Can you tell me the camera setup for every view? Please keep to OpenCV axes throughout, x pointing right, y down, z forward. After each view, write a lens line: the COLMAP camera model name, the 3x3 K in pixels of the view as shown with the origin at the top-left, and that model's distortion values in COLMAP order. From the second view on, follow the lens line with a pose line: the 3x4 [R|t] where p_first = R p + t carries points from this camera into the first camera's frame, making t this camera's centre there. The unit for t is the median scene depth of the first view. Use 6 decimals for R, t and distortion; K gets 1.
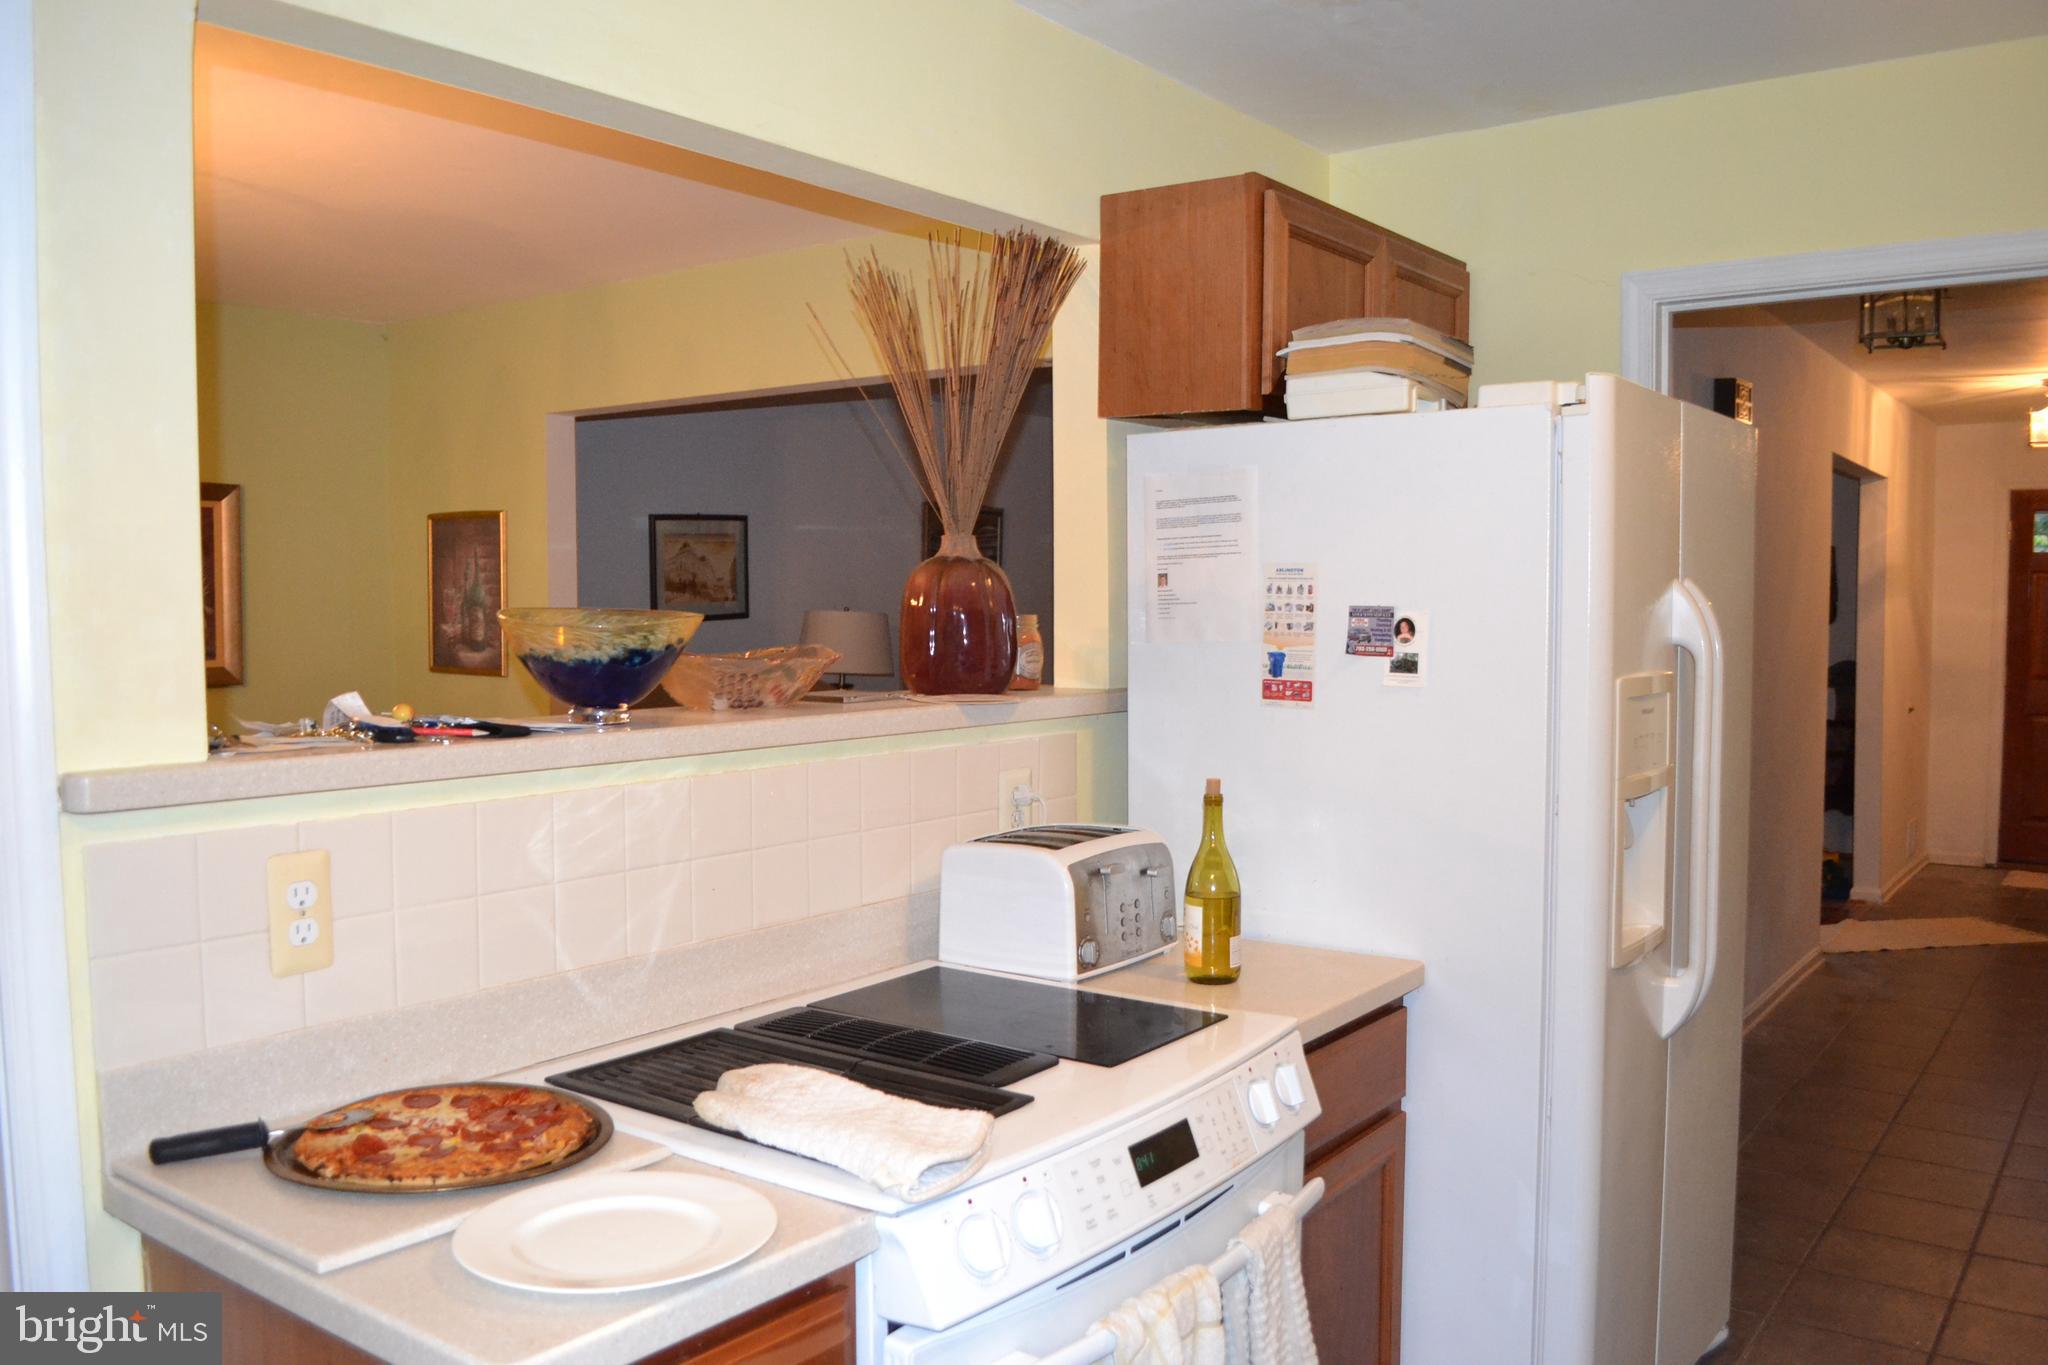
lens RADIAL K [[1619.5, 0, 1026.8], [0, 1619.5, 698.8], [0, 0, 1]] dist [-0.074681, 0.002763]
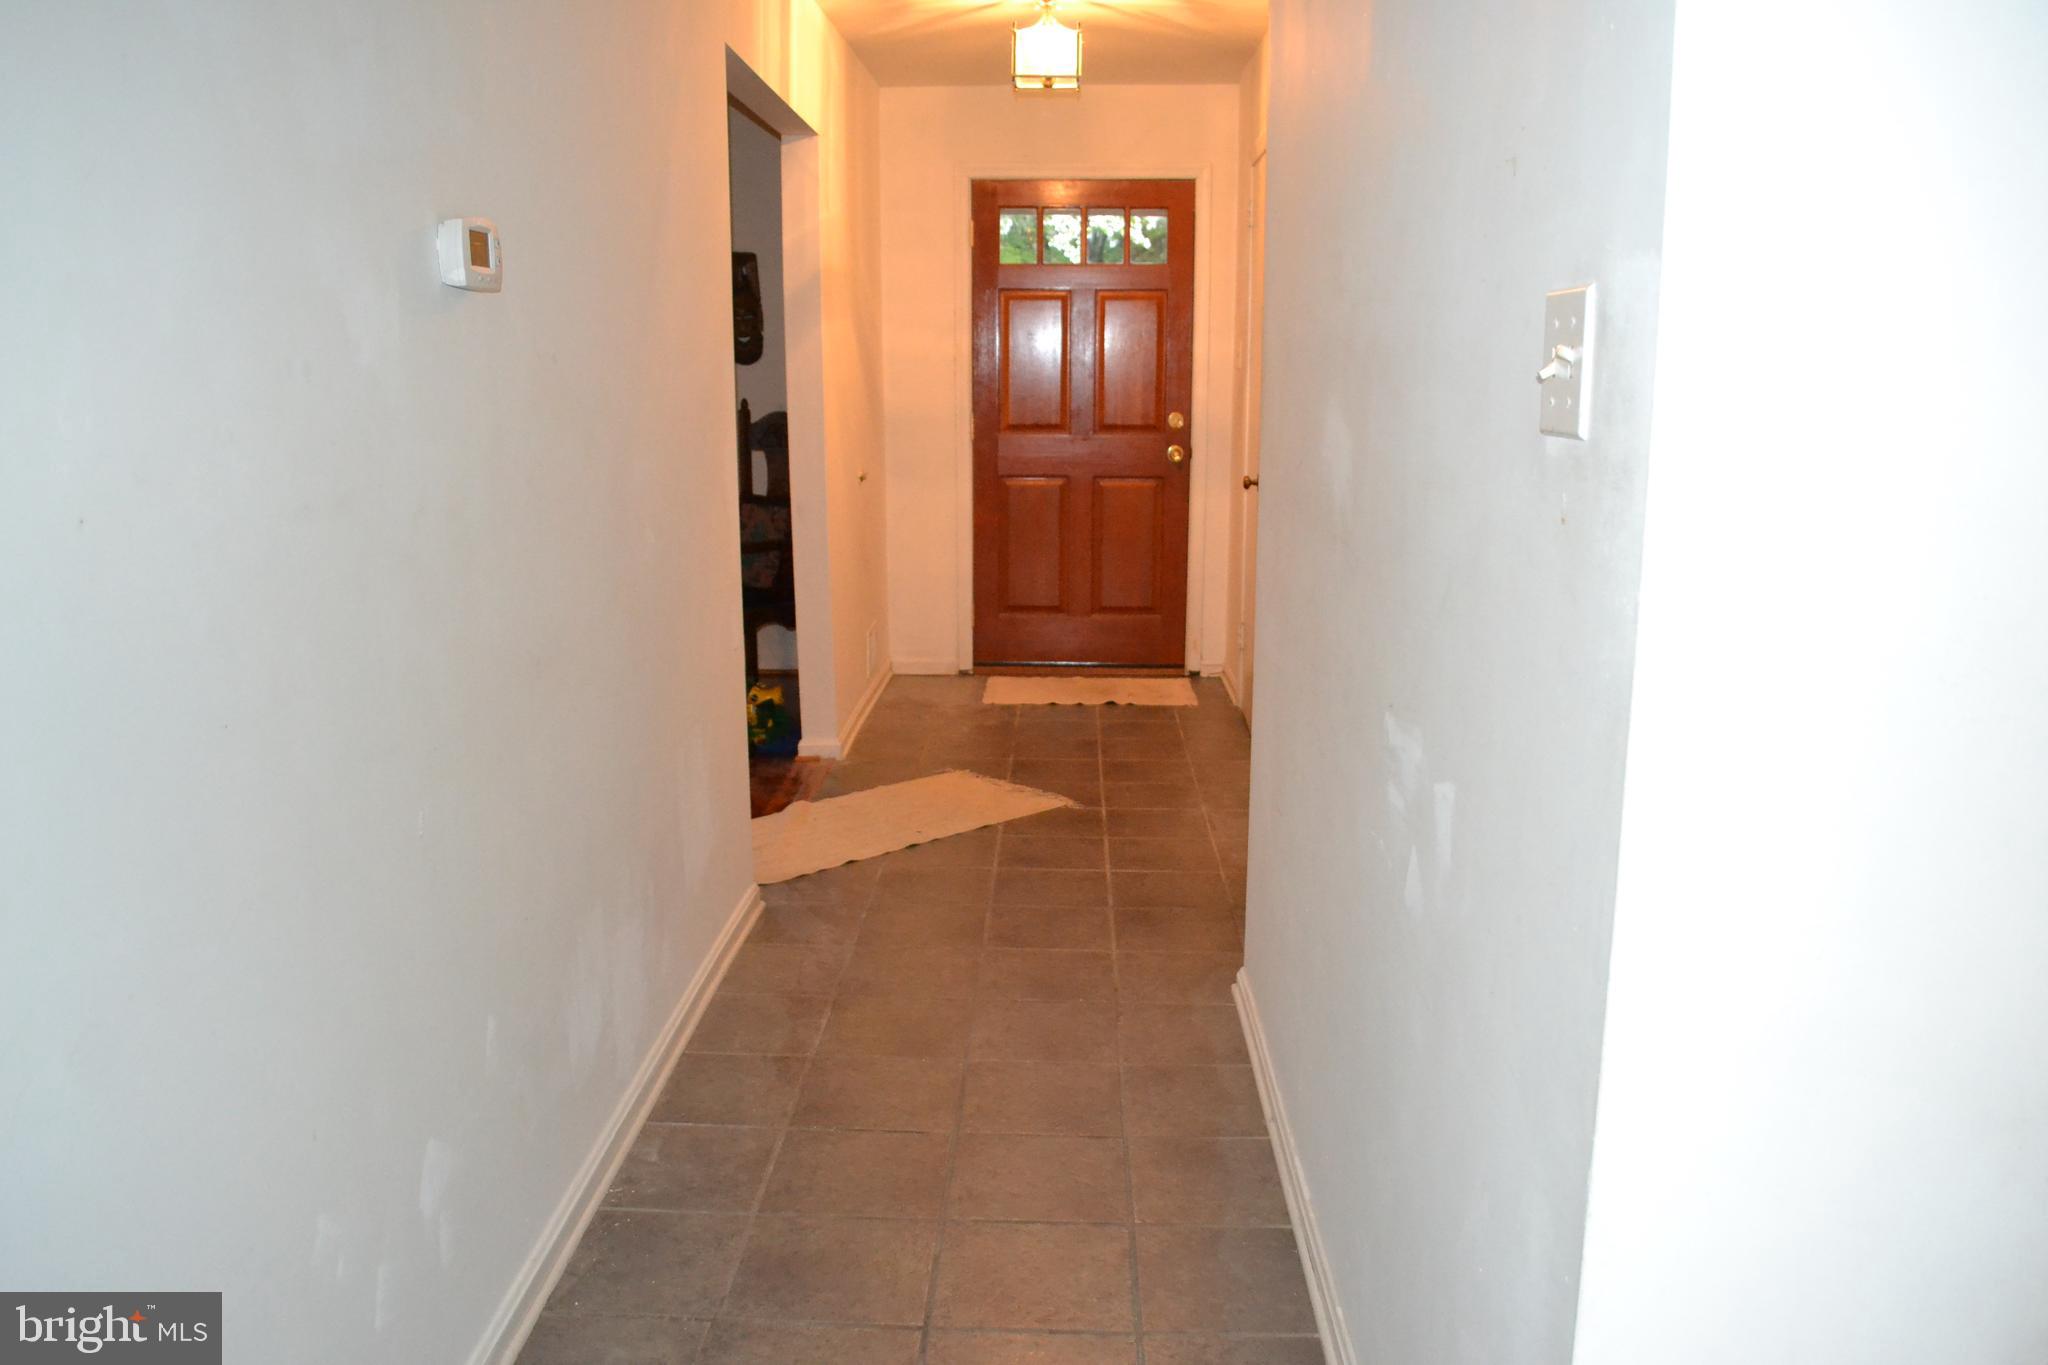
lens RADIAL K [[1619.5, 0, 1031.2], [0, 1619.5, 685.9], [0, 0, 1]] dist [-0.074681, 0.002763]
pose [[0.813098, -0.116189, 0.570413, 0.190436], [0.033550, 0.987603, 0.153344, -0.010090], [-0.581159, -0.105546, 0.806917, 0.351490]]
